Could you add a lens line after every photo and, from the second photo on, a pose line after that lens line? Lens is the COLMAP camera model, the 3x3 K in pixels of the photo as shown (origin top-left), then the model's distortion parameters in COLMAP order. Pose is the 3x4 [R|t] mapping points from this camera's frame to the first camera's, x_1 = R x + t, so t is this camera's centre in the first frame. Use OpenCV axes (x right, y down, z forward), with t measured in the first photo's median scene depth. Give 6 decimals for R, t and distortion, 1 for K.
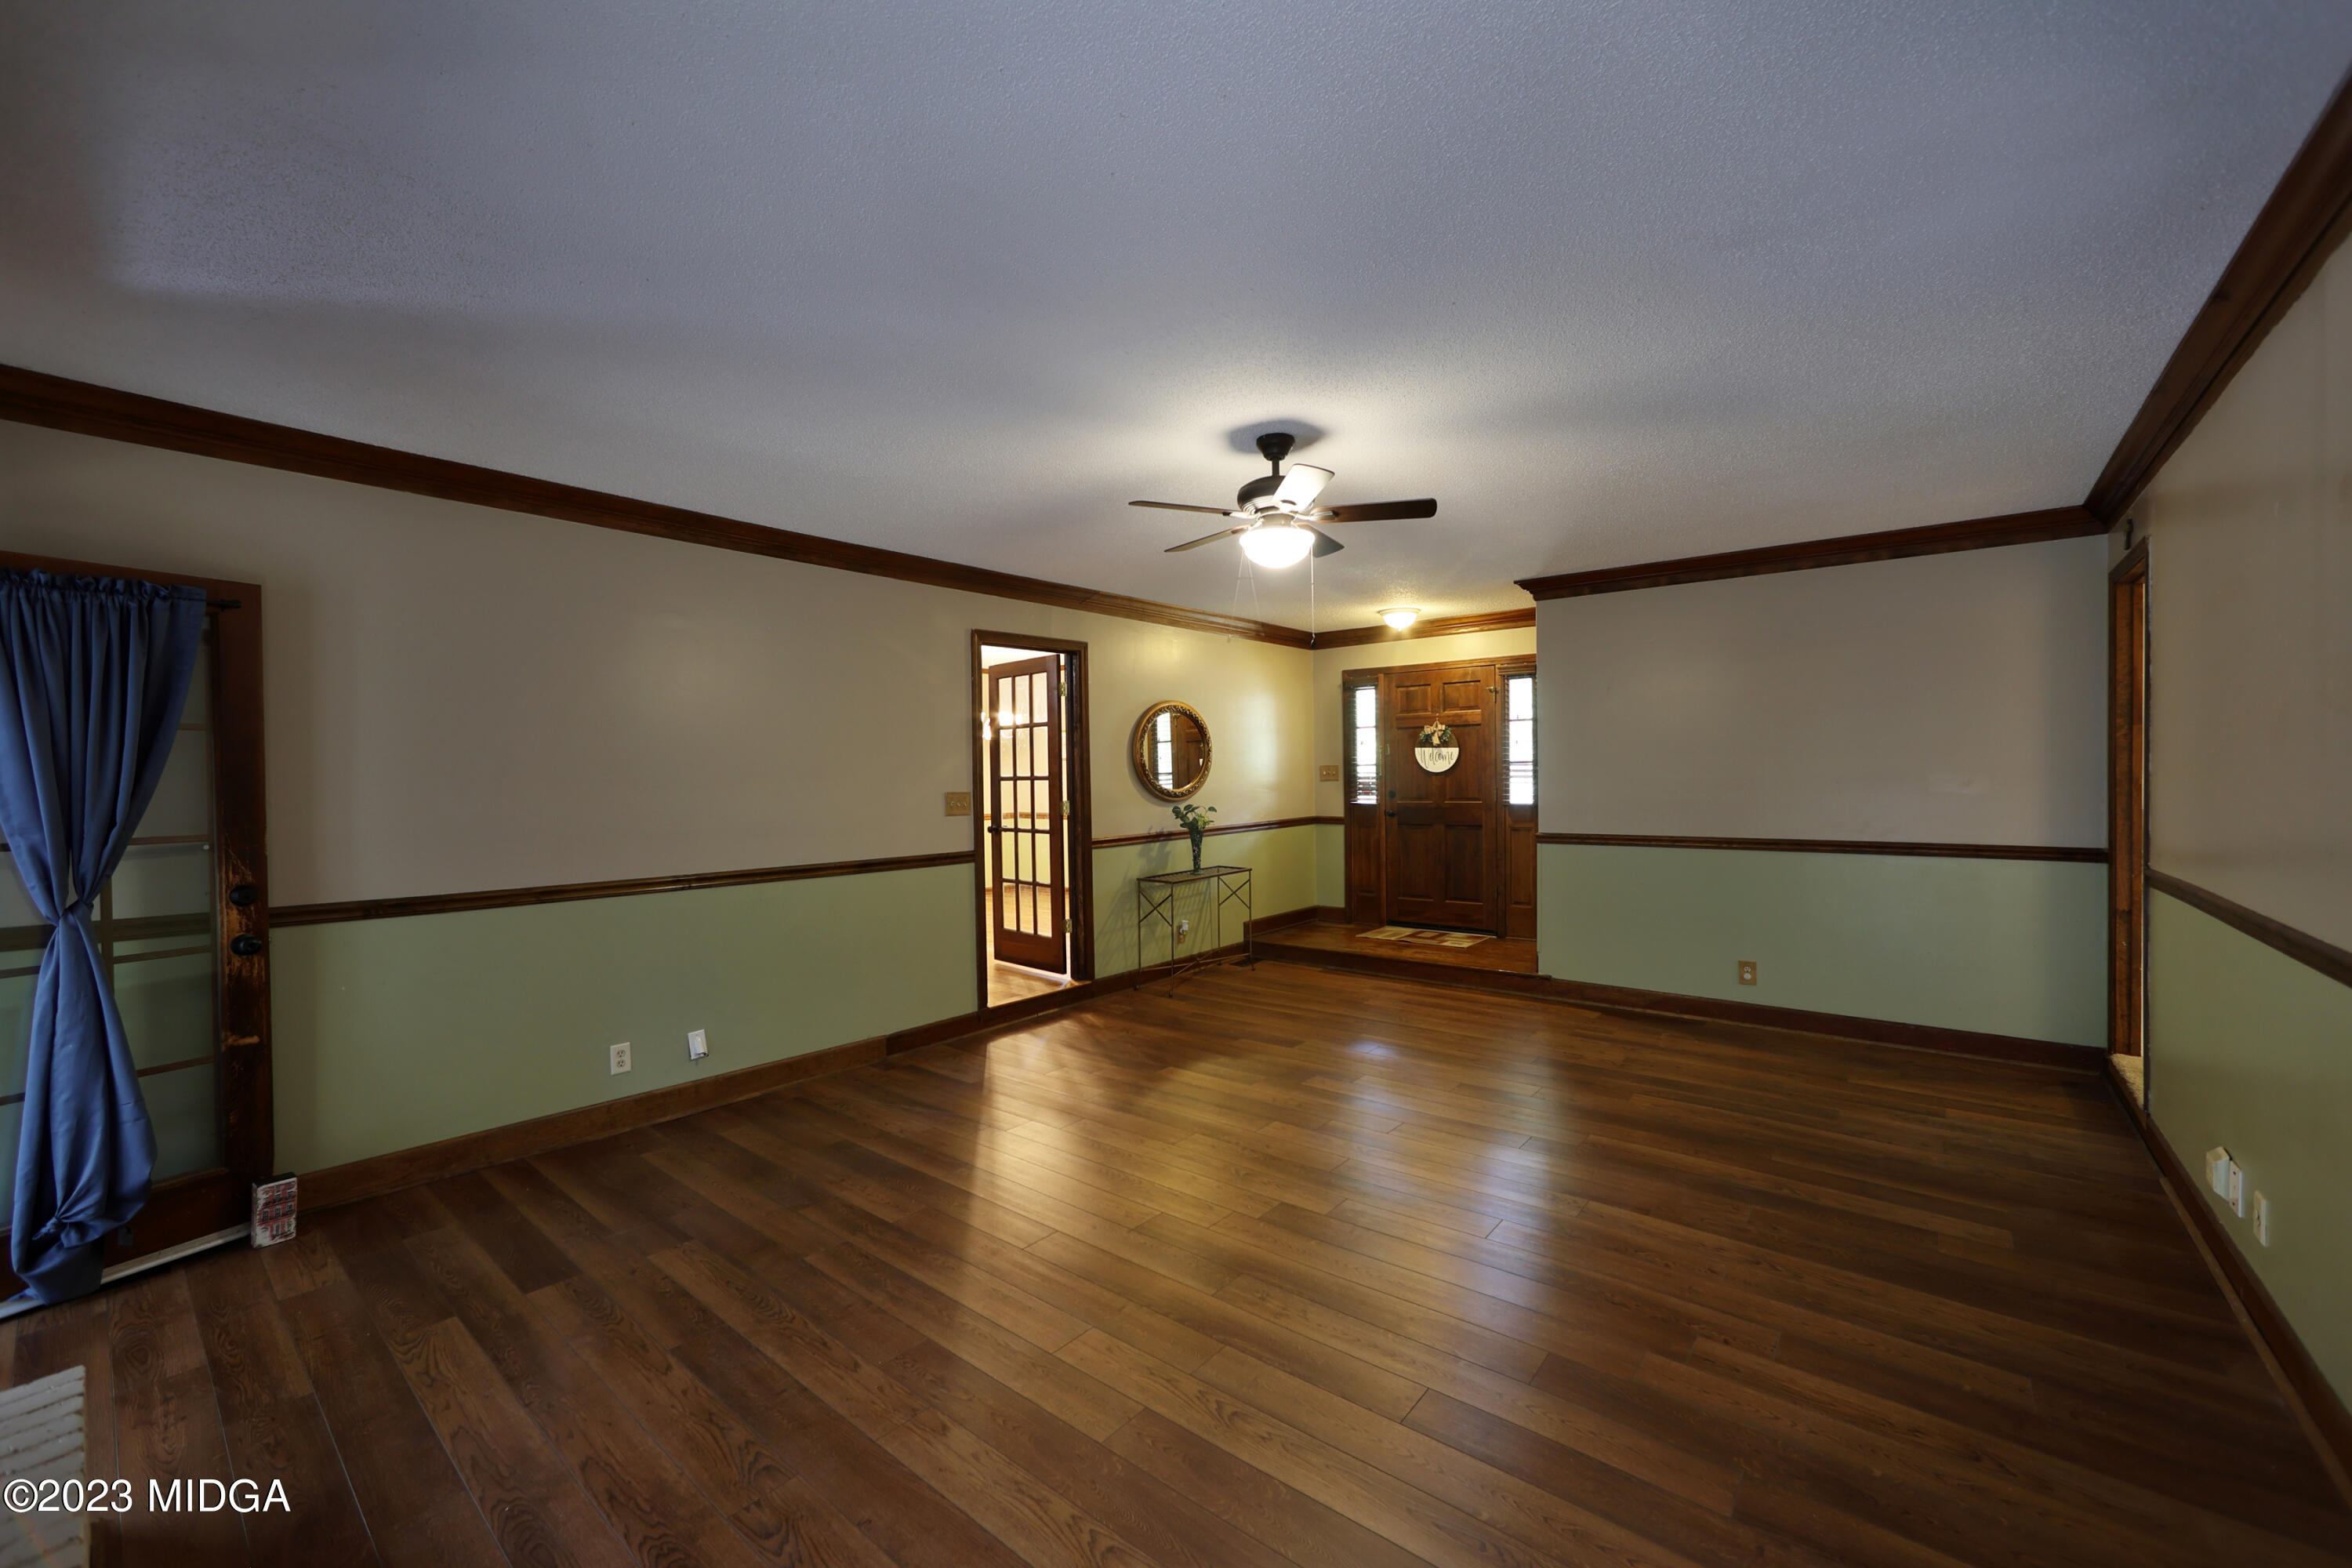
lens RADIAL K [[967.8, 0, 1180.0], [0, 967.8, 755.9], [0, 0, 1]] dist [-0.042605, 0.014383]
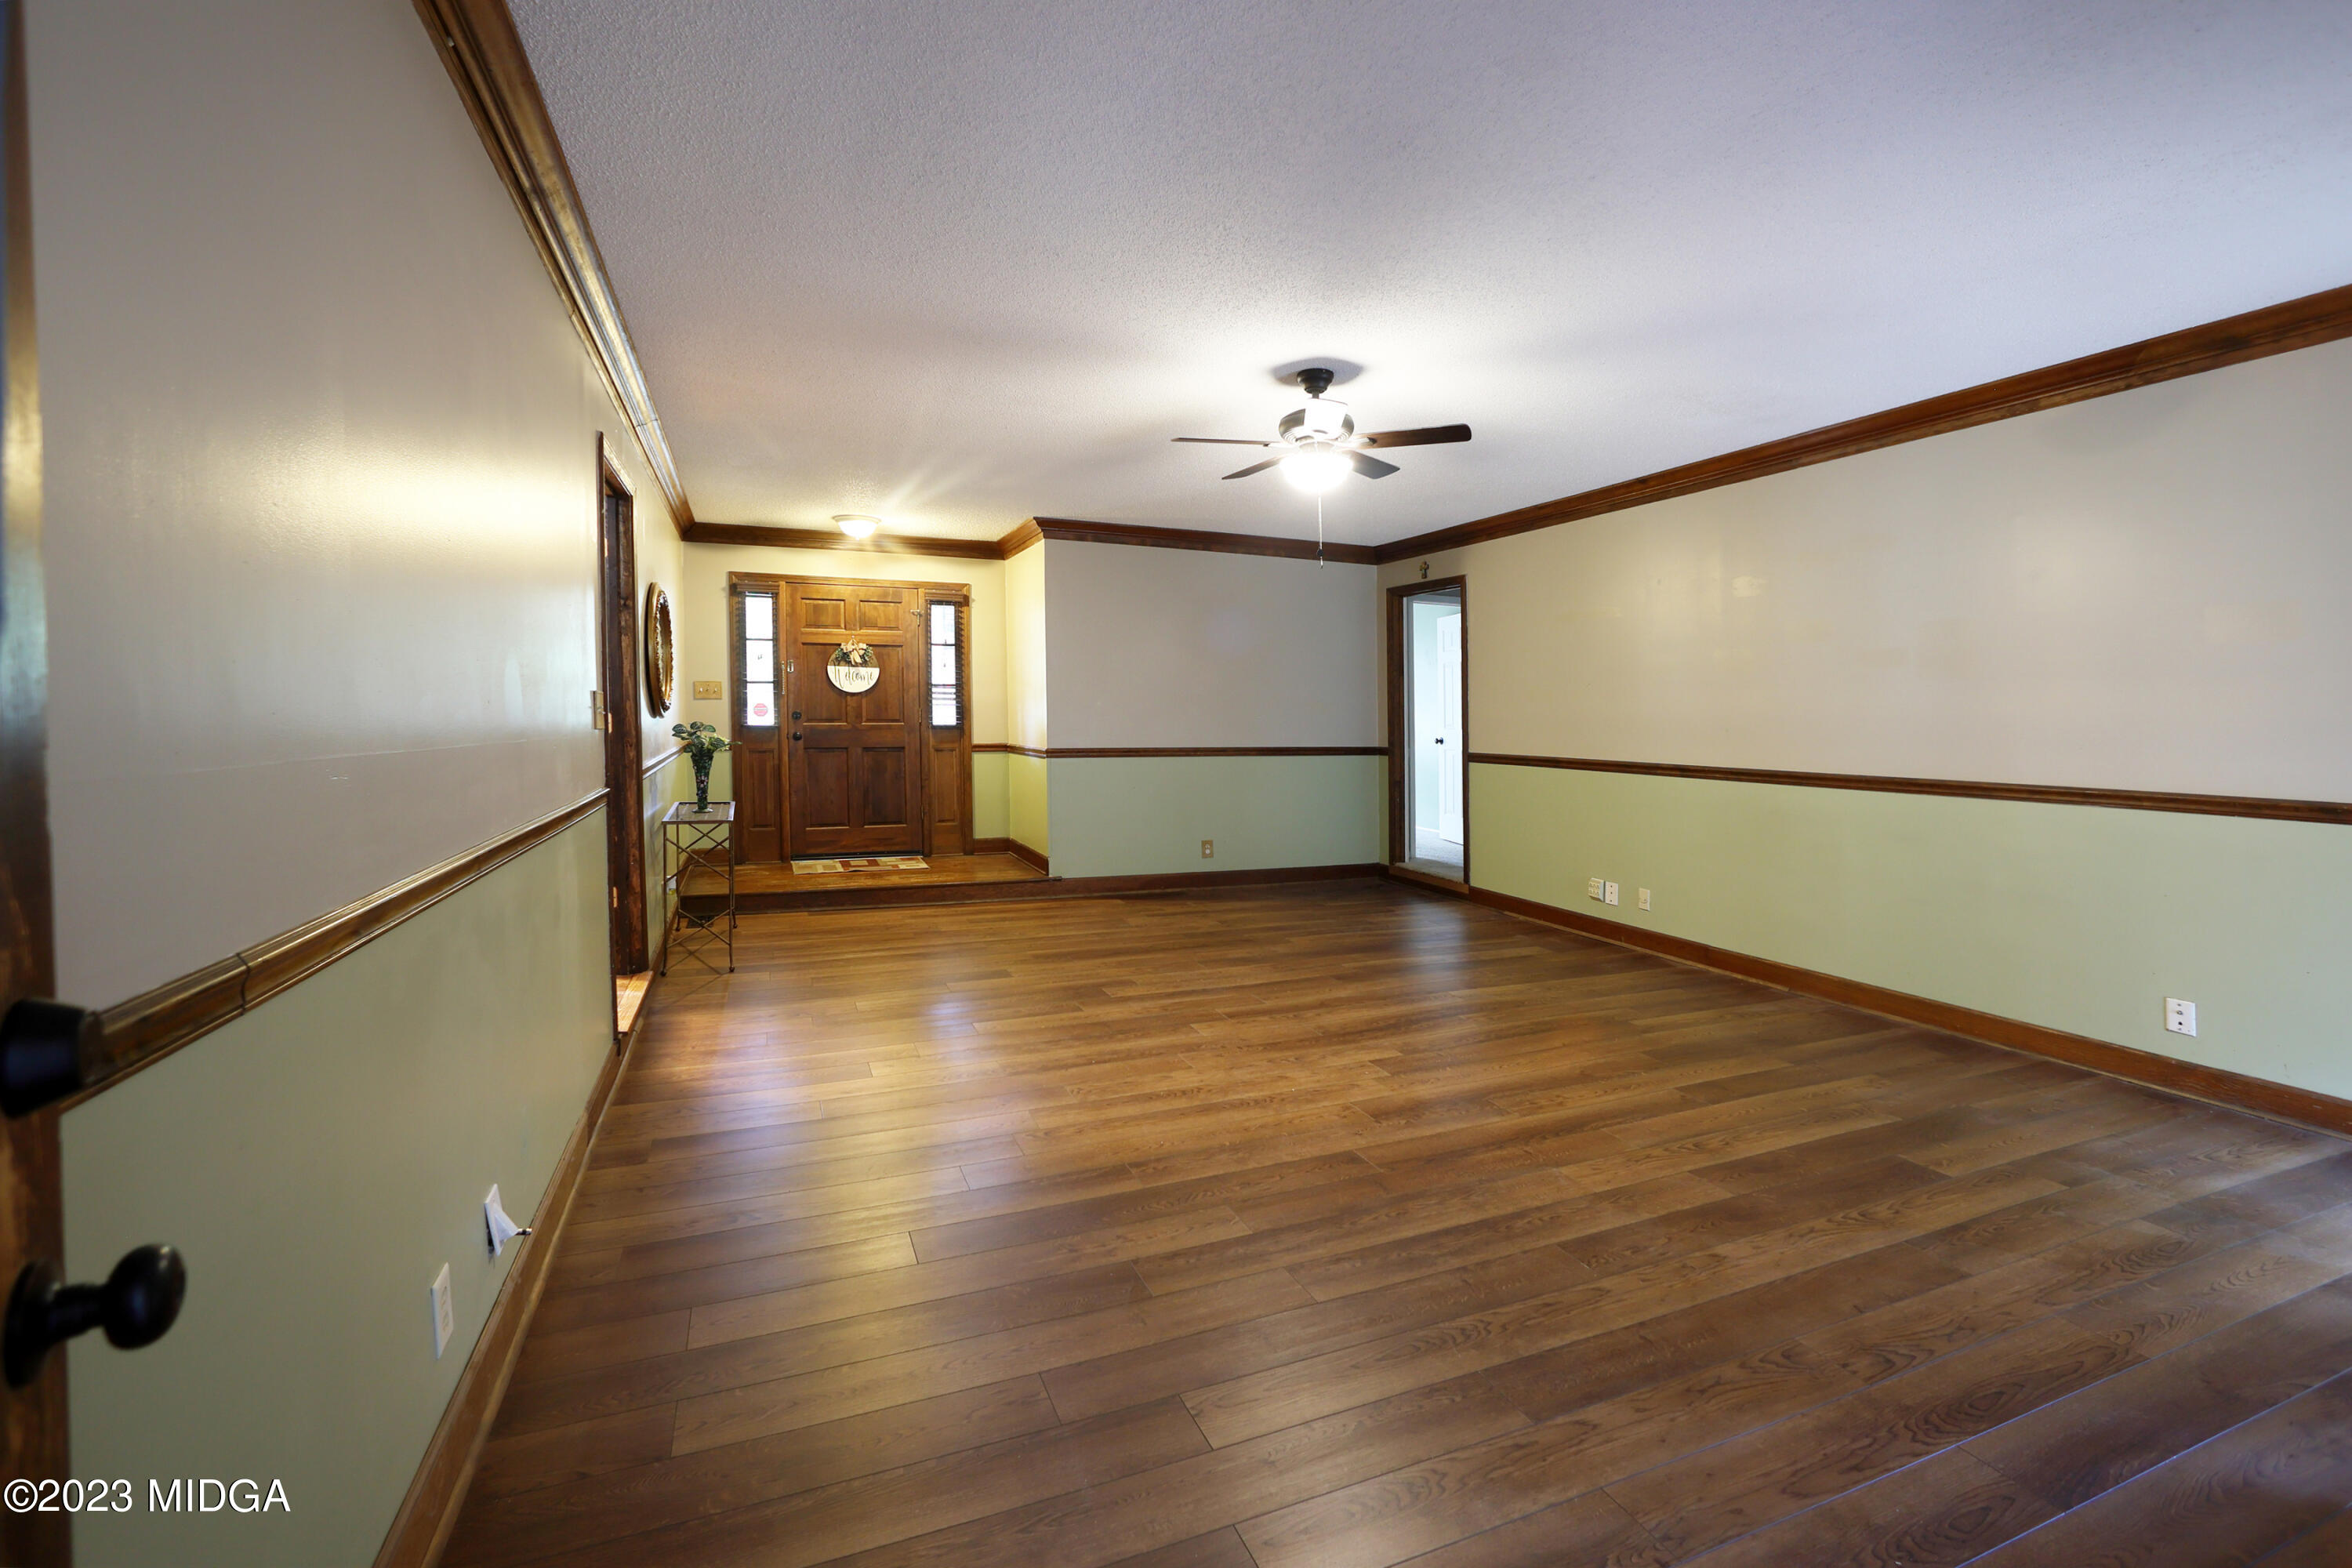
lens RADIAL K [[954.2, 0, 1144.7], [0, 954.2, 730.3], [0, 0, 1]] dist [-0.041105, 0.014007]
pose [[0.491391, -0.001126, 0.870938, -0.911876], [-0.031868, 0.999306, 0.019272, 0.059566], [-0.870356, -0.037225, 0.491014, 0.641163]]
